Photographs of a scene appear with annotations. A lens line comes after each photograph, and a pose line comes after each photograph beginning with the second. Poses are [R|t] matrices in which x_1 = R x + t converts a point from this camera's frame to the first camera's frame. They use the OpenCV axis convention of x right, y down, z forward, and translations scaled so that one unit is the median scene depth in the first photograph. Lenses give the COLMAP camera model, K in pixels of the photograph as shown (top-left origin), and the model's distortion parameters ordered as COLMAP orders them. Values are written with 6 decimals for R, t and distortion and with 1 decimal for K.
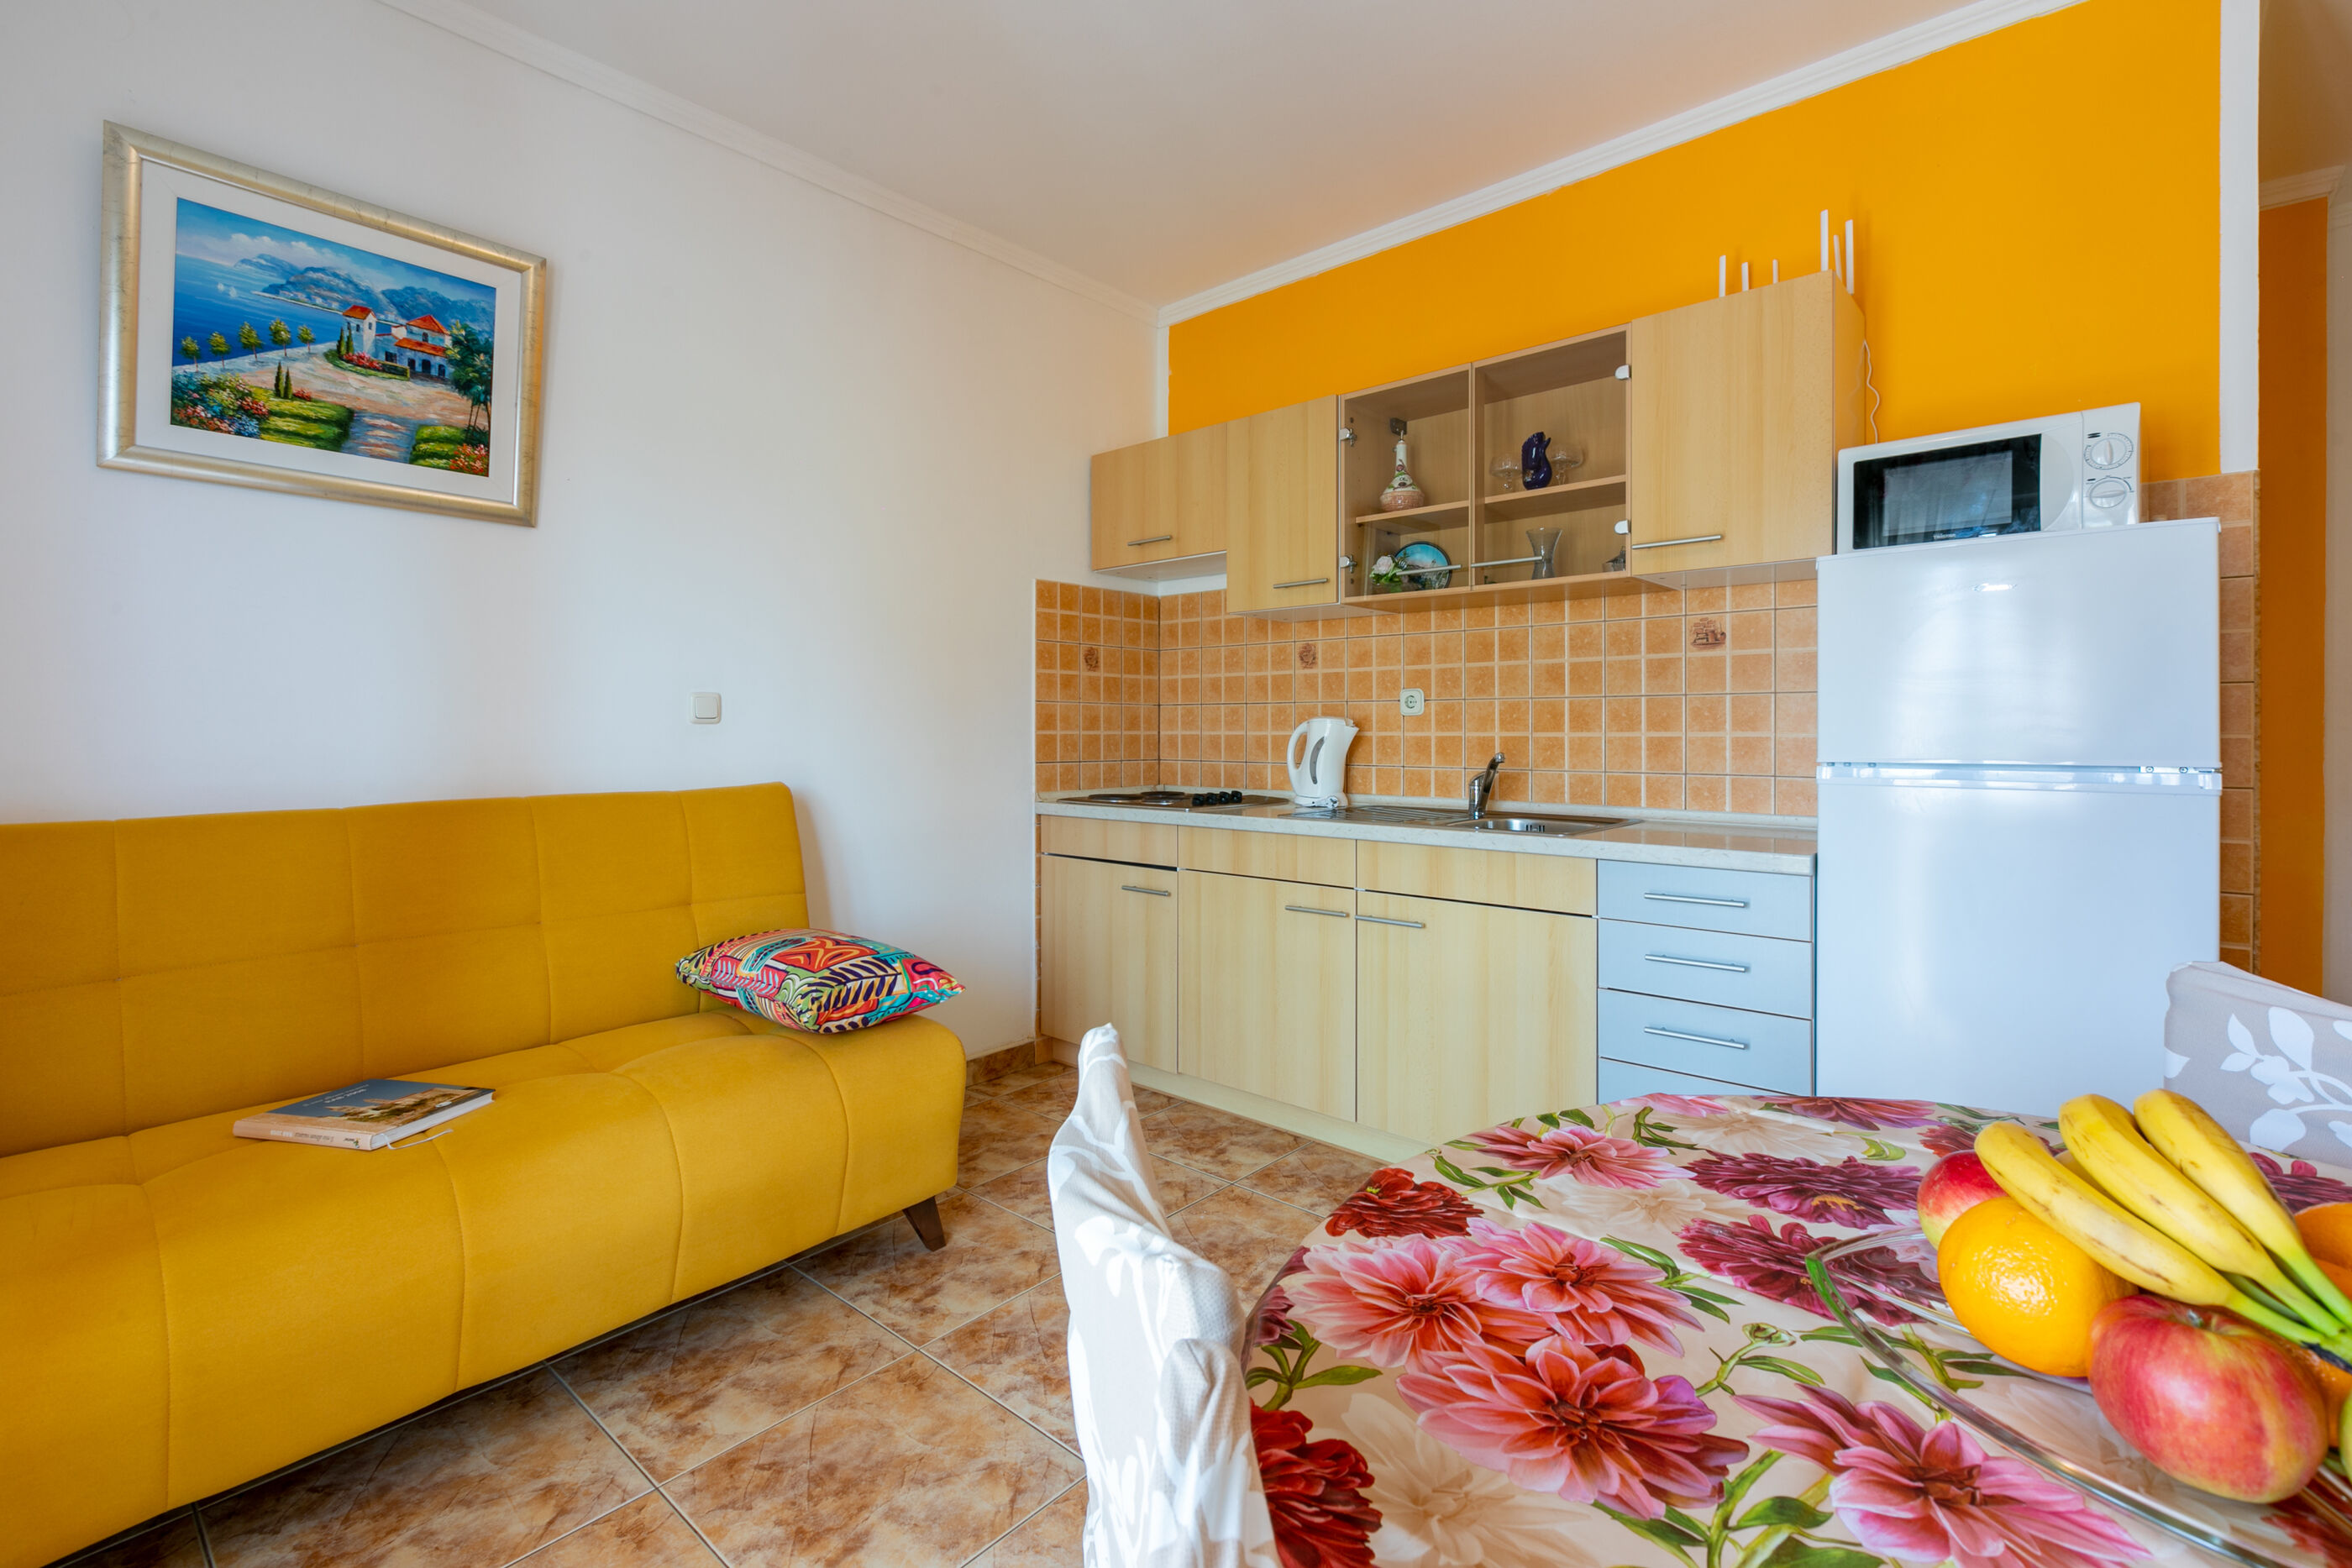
lens RADIAL K [[1055.9, 0, 1168.3], [0, 1055.9, 738.4], [0, 0, 1]] dist [-0.001765, -0.000176]
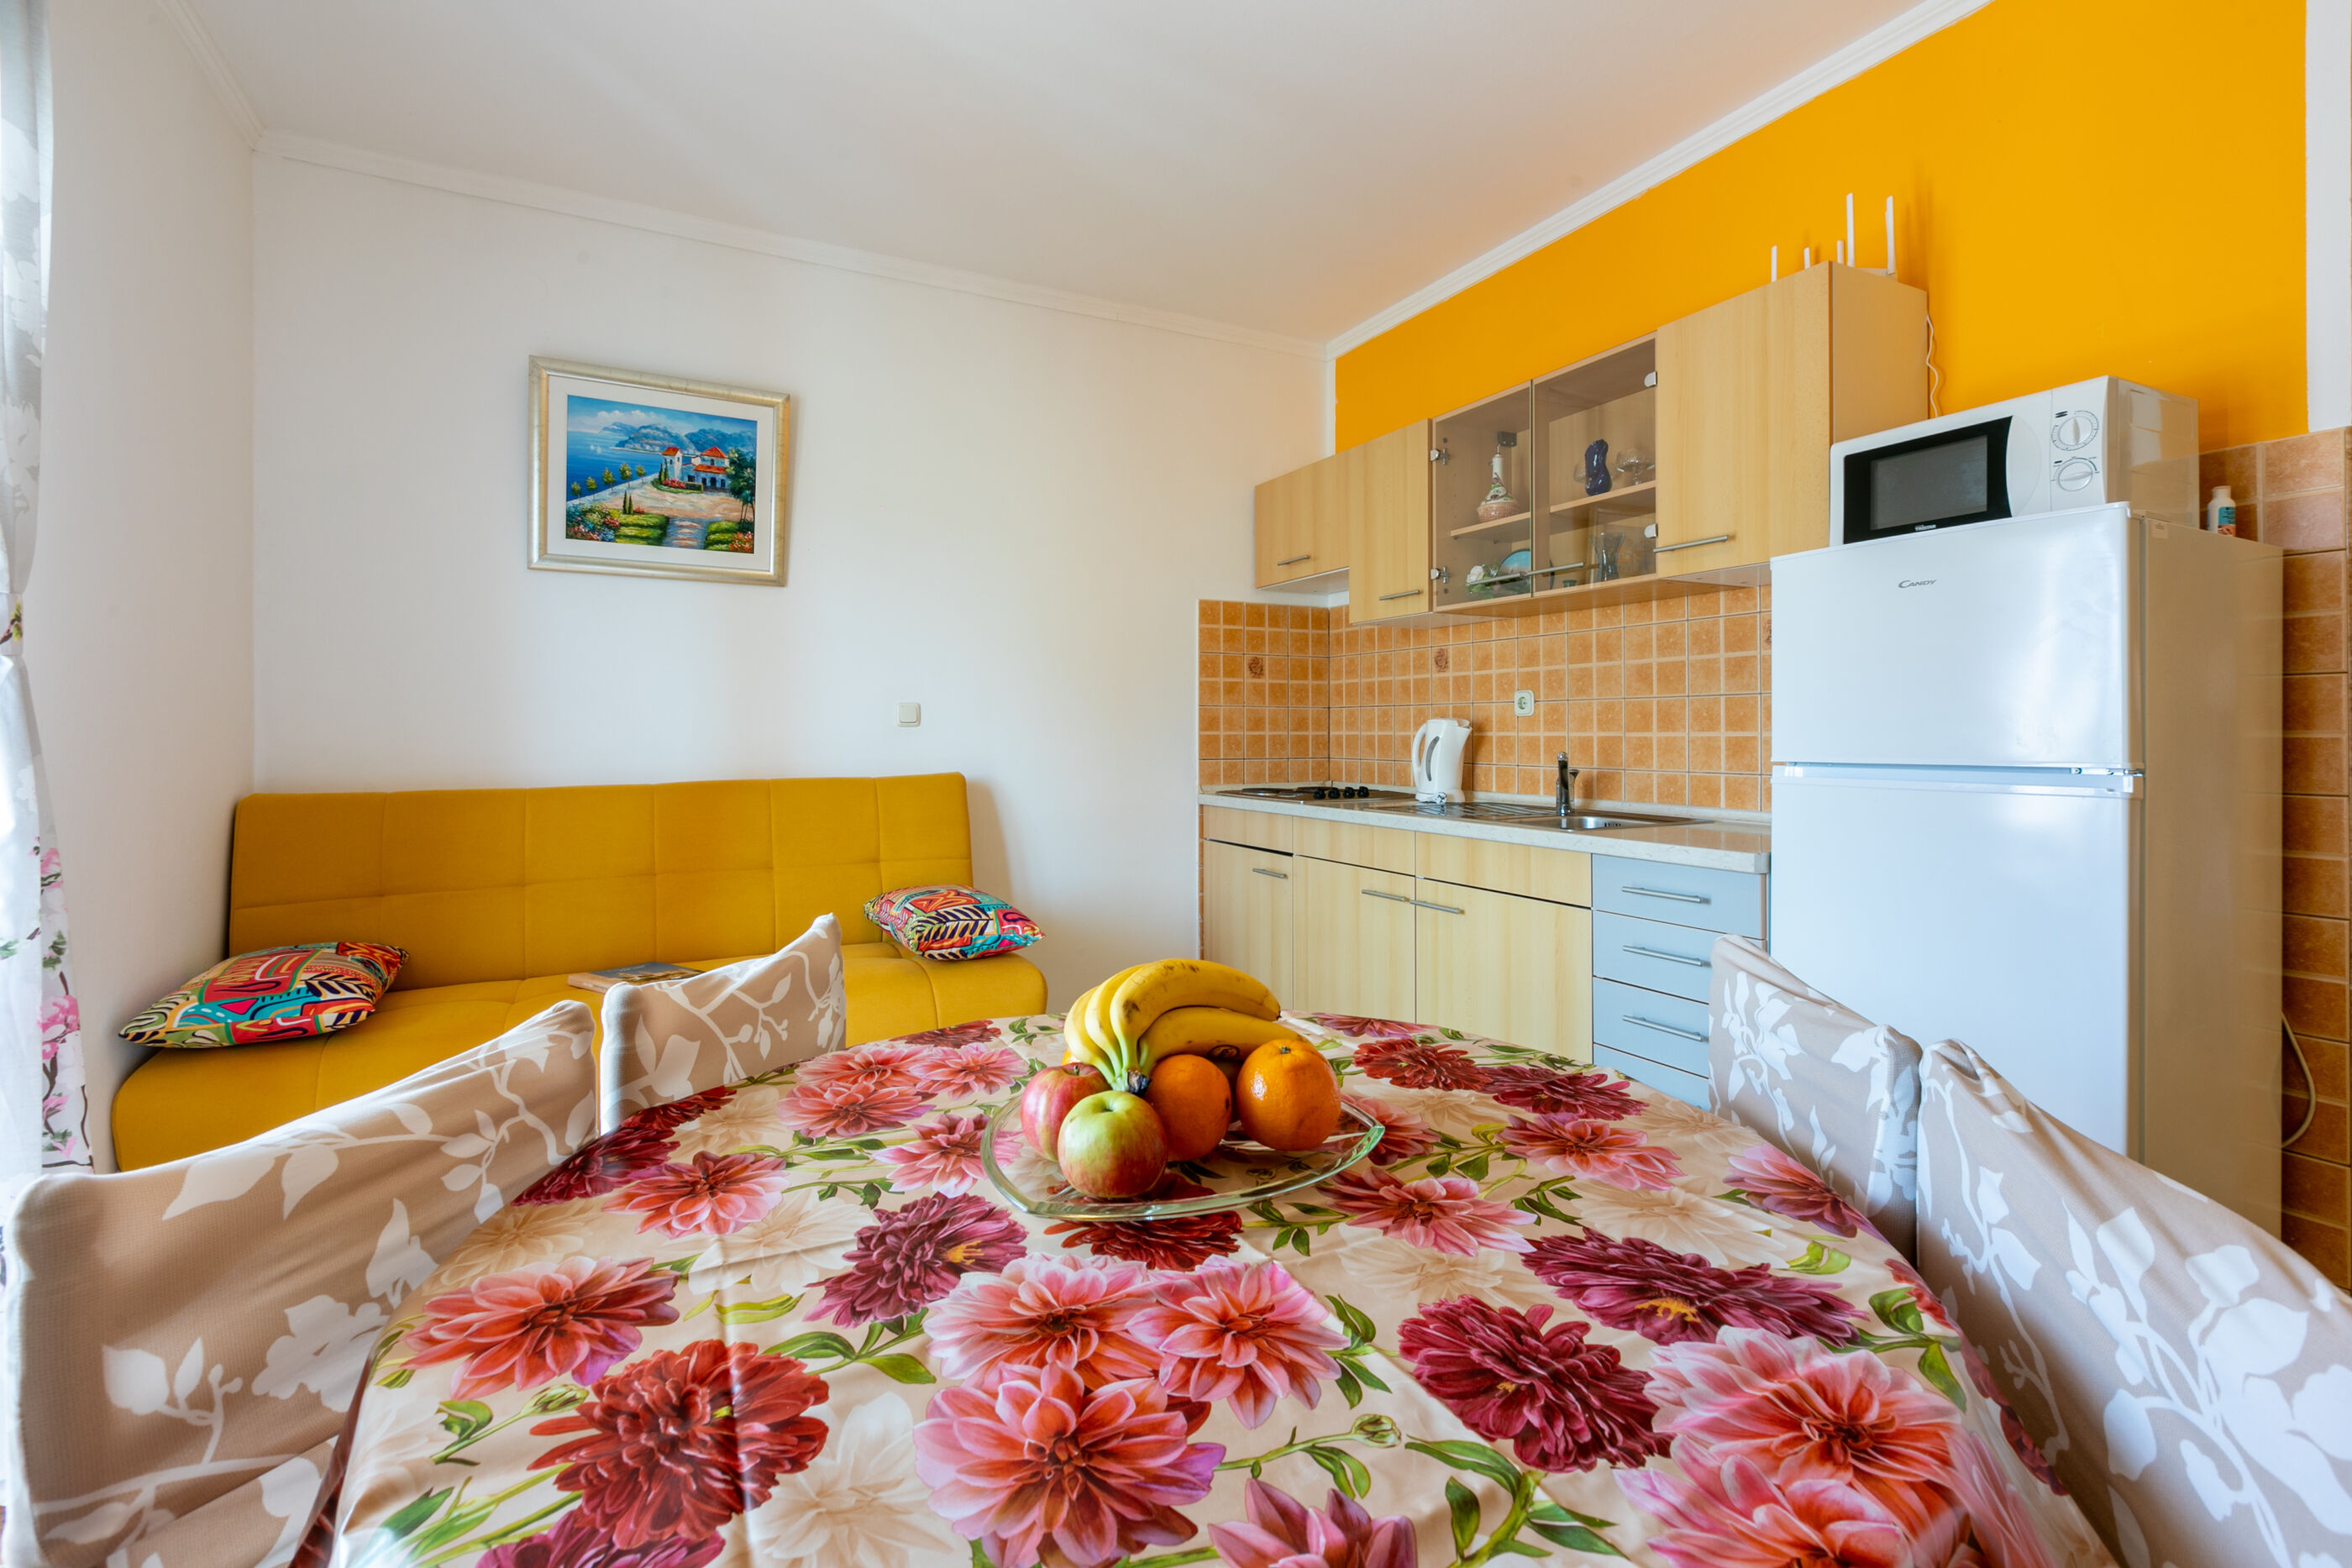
lens RADIAL K [[1055.9, 0, 1167.6], [0, 1055.9, 733.6], [0, 0, 1]] dist [-0.001765, -0.000176]
pose [[0.934247, -0.001392, -0.356623, 0.317888], [-0.000292, 0.999989, -0.004666, 0.000455], [0.356625, 0.004464, 0.934237, -0.105890]]
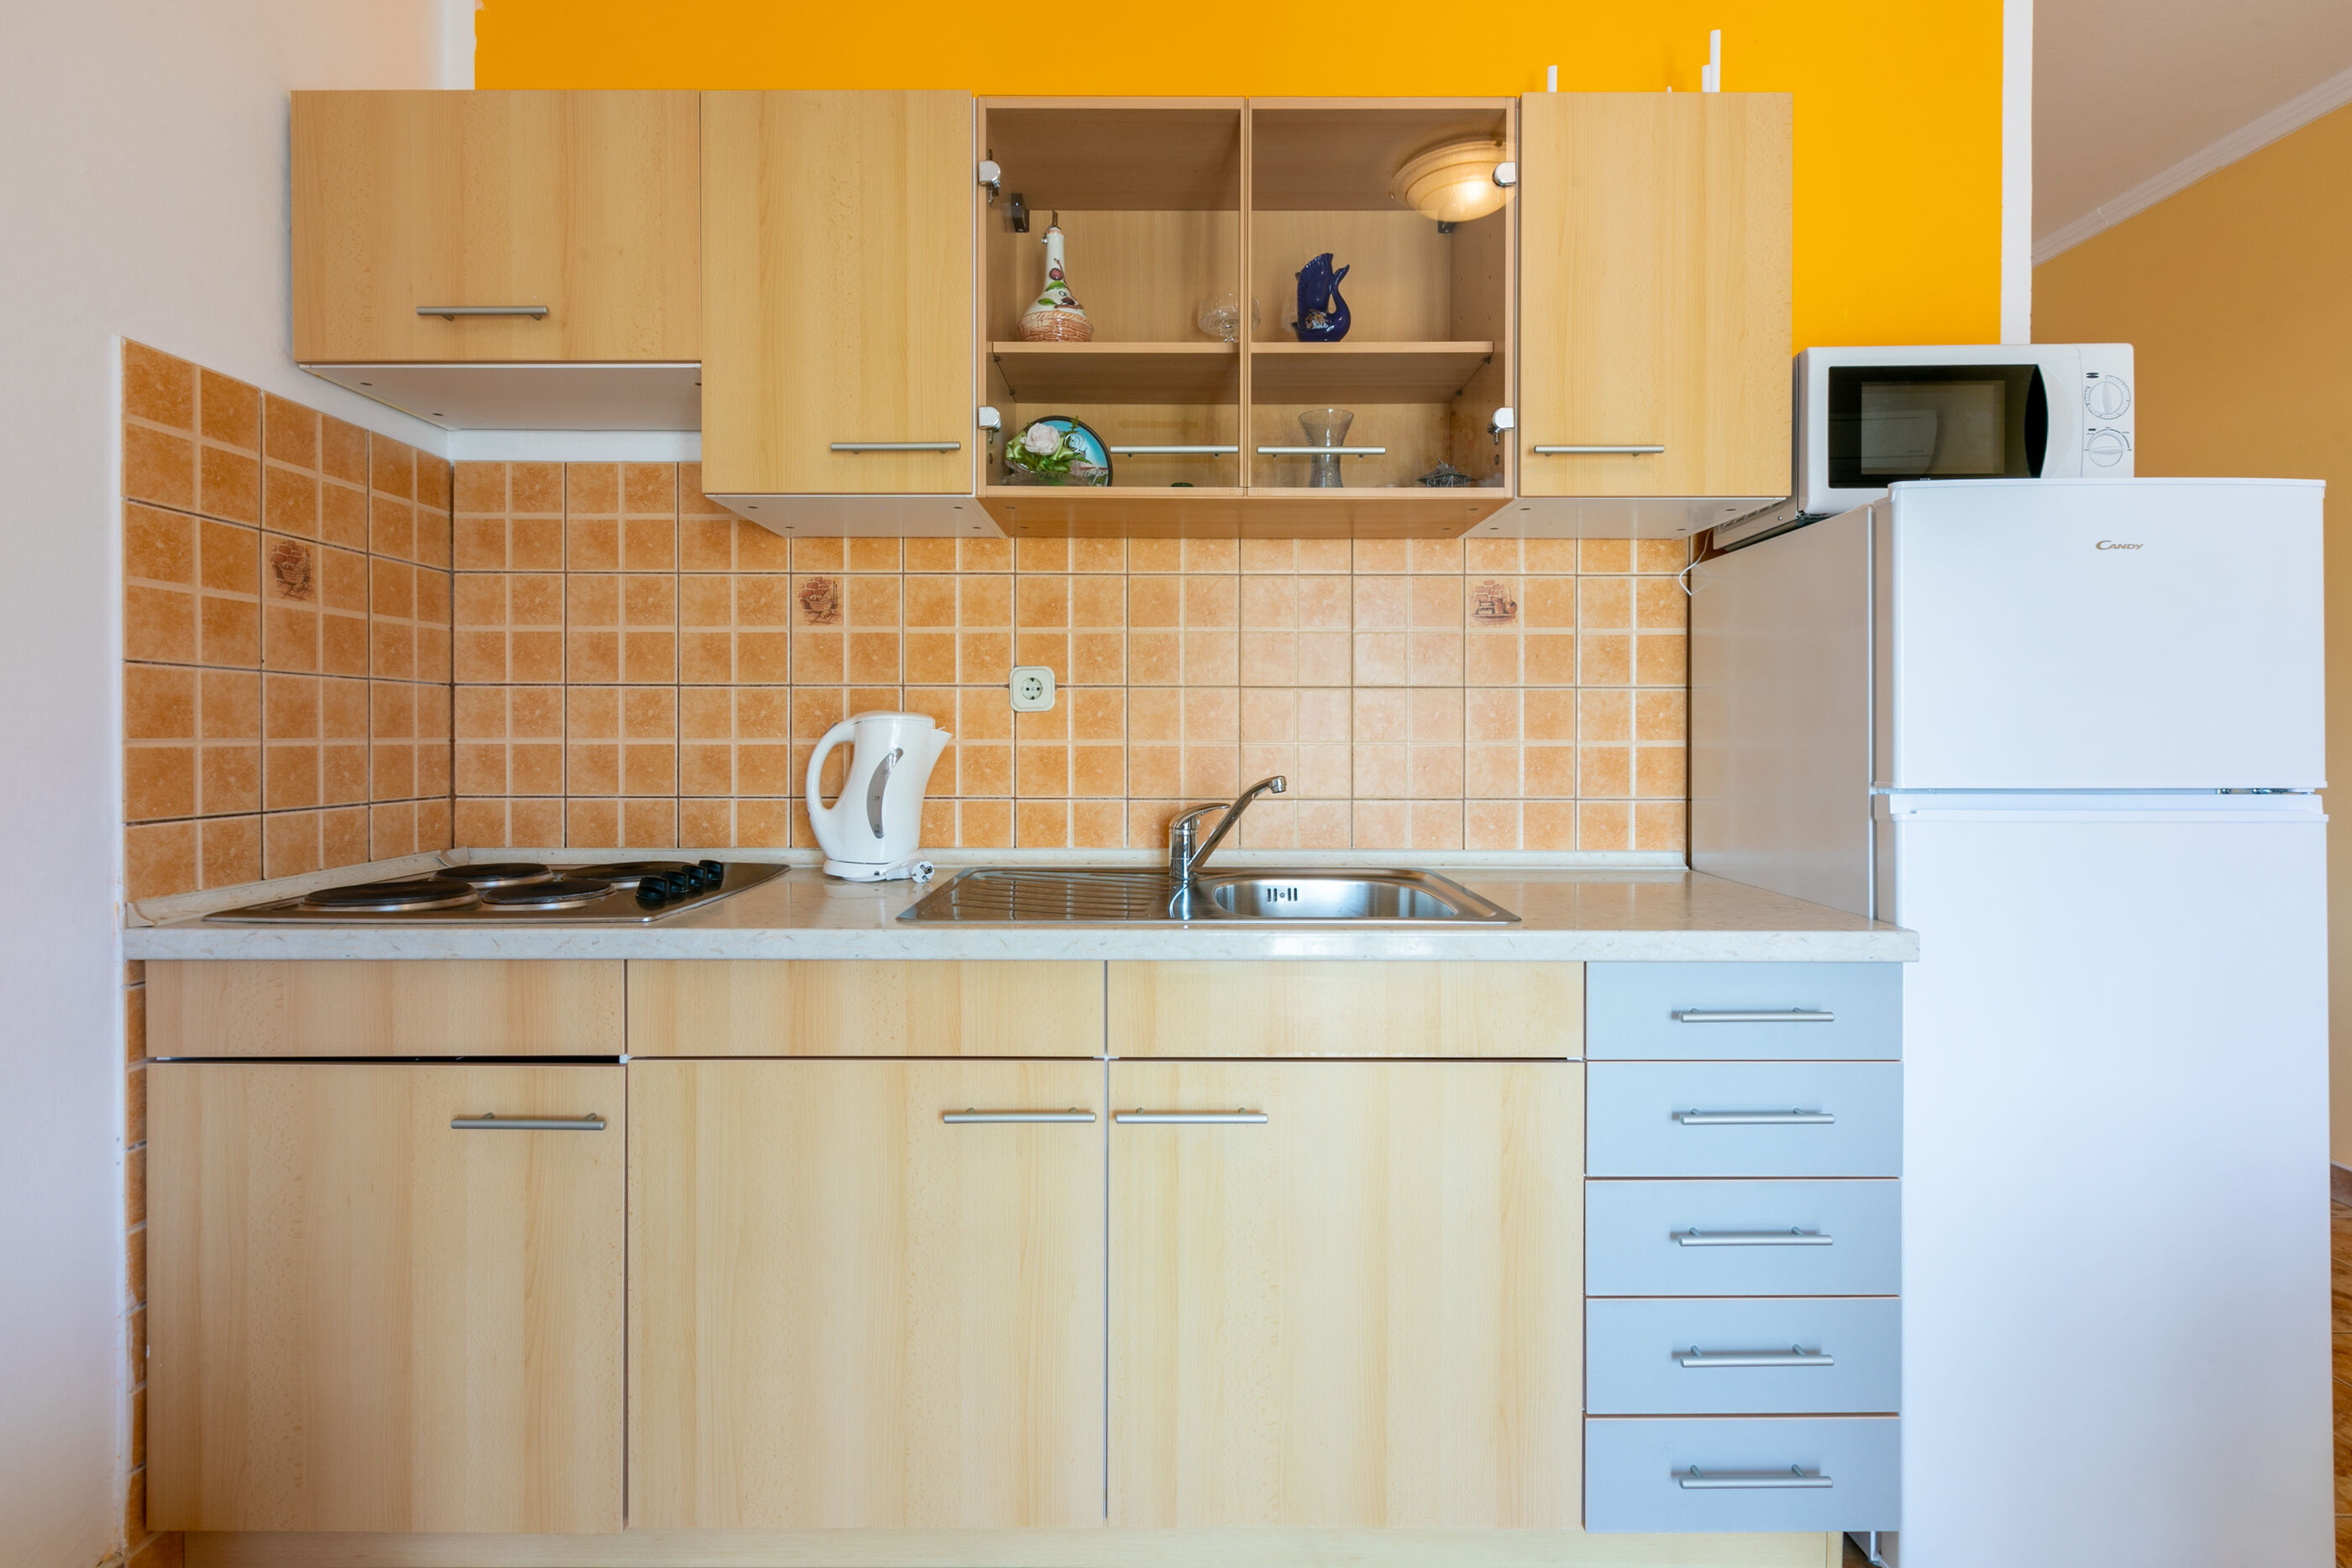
lens RADIAL K [[1055.9, 0, 1169.5], [0, 1055.9, 742.1], [0, 0, 1]] dist [-0.001765, -0.000176]
pose [[0.739878, -0.006472, 0.672710, -0.129553], [0.003907, 0.999978, 0.005323, -0.008777], [-0.672730, -0.001310, 0.739887, 0.593694]]
